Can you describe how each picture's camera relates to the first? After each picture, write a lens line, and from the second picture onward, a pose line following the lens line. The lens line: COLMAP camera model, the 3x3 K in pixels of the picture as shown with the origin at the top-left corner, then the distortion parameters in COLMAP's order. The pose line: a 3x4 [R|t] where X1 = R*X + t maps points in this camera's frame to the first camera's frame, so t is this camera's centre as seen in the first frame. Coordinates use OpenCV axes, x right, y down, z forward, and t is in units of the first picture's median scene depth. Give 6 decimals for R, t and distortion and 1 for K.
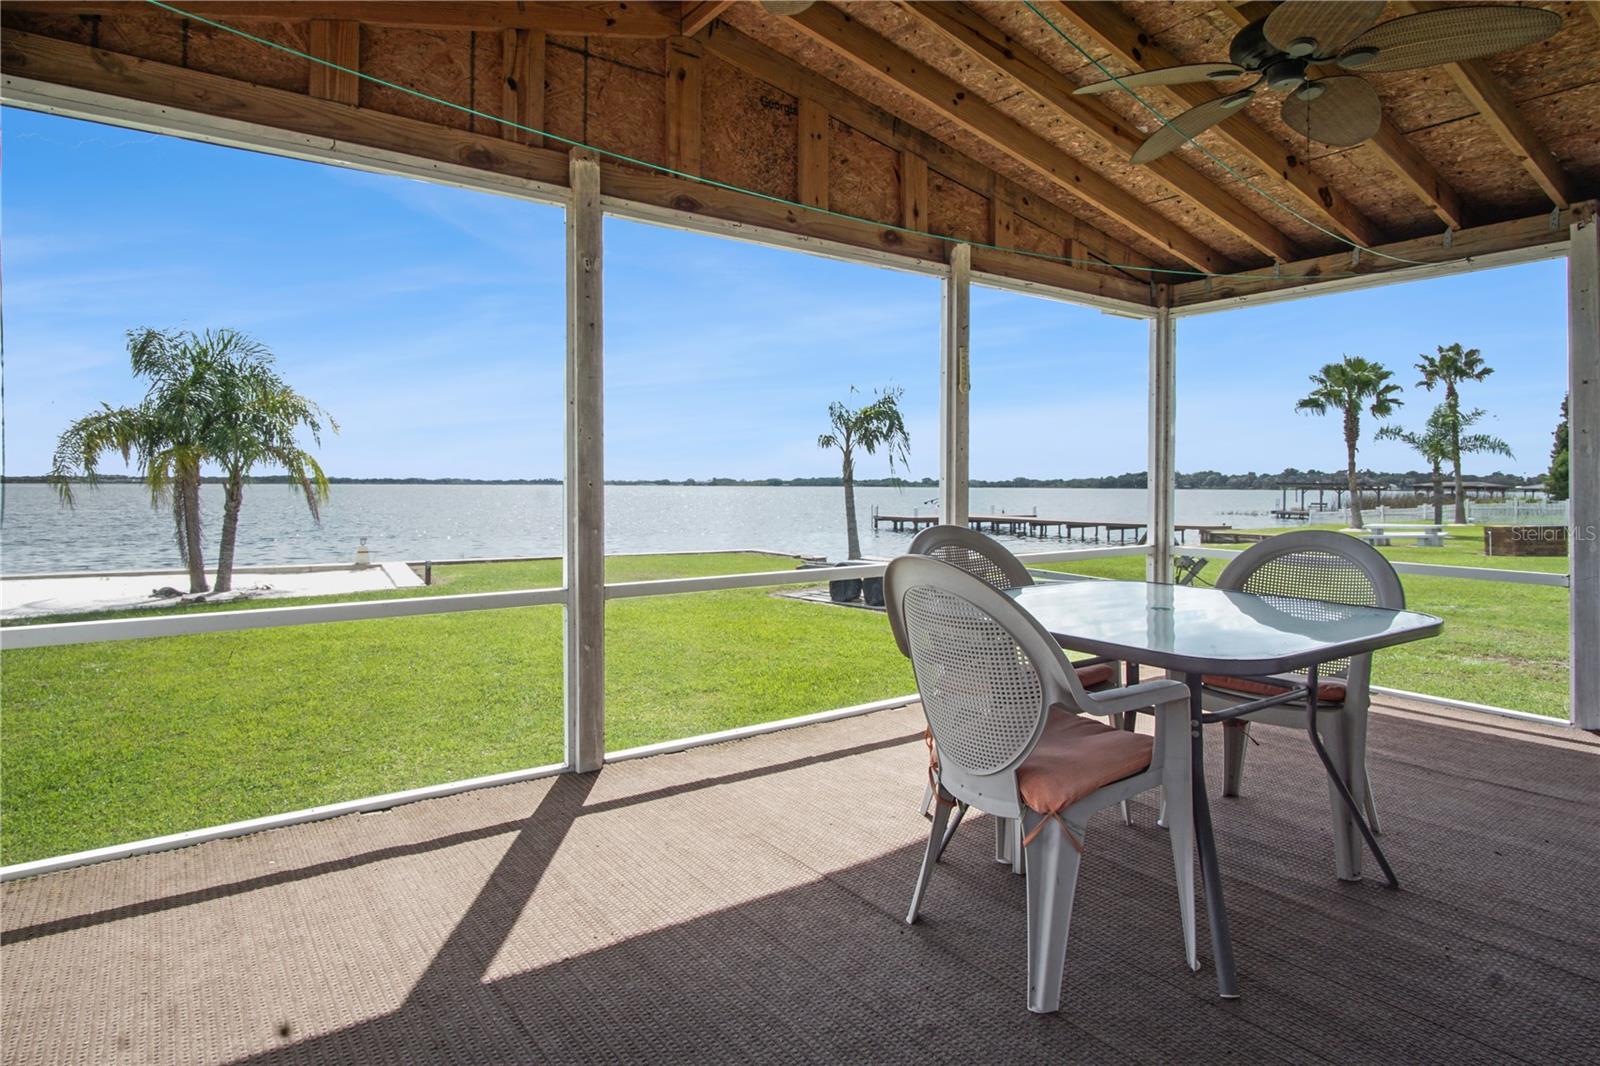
lens RADIAL K [[898.7, 0, 841.0], [0, 898.7, 486.7], [0, 0, 1]] dist [-0.002157, 0.001569]
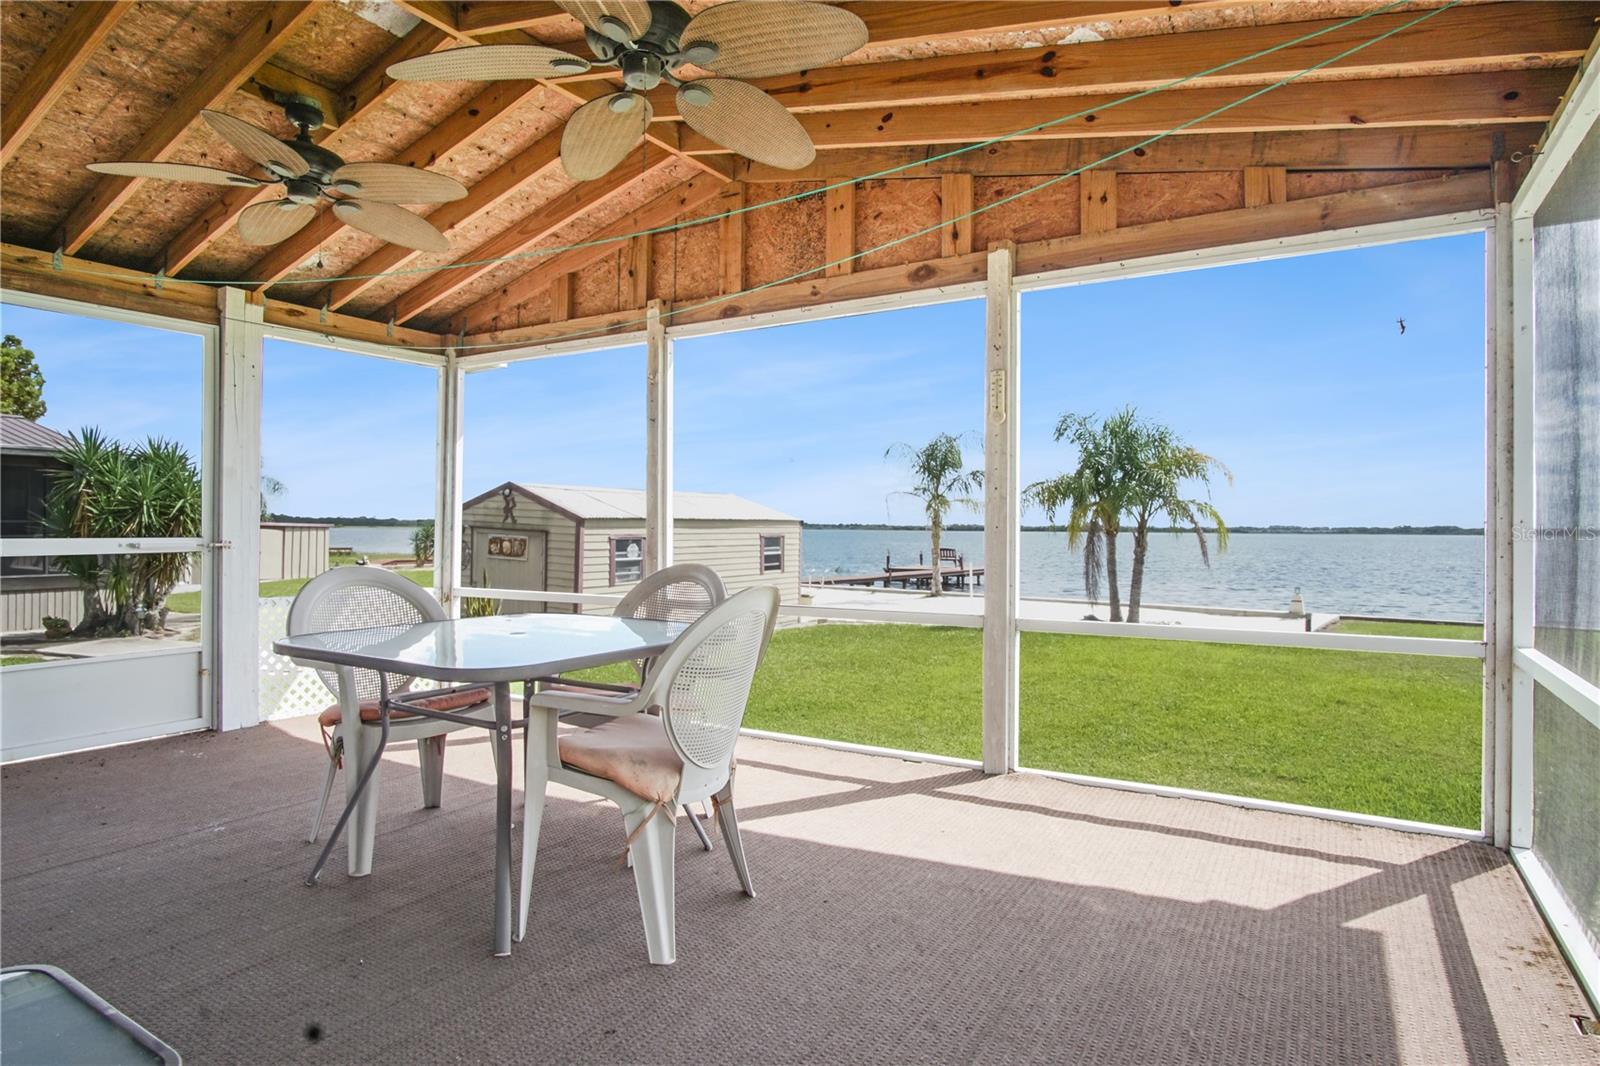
lens RADIAL K [[898.7, 0, 798.2], [0, 898.7, 537.8], [0, 0, 1]] dist [-0.002157, 0.001569]
pose [[0.362124, 0.008039, -0.932095, 0.274852], [-0.007099, 0.999958, 0.005866, 0.000364], [0.932103, 0.004492, 0.362166, 0.160513]]
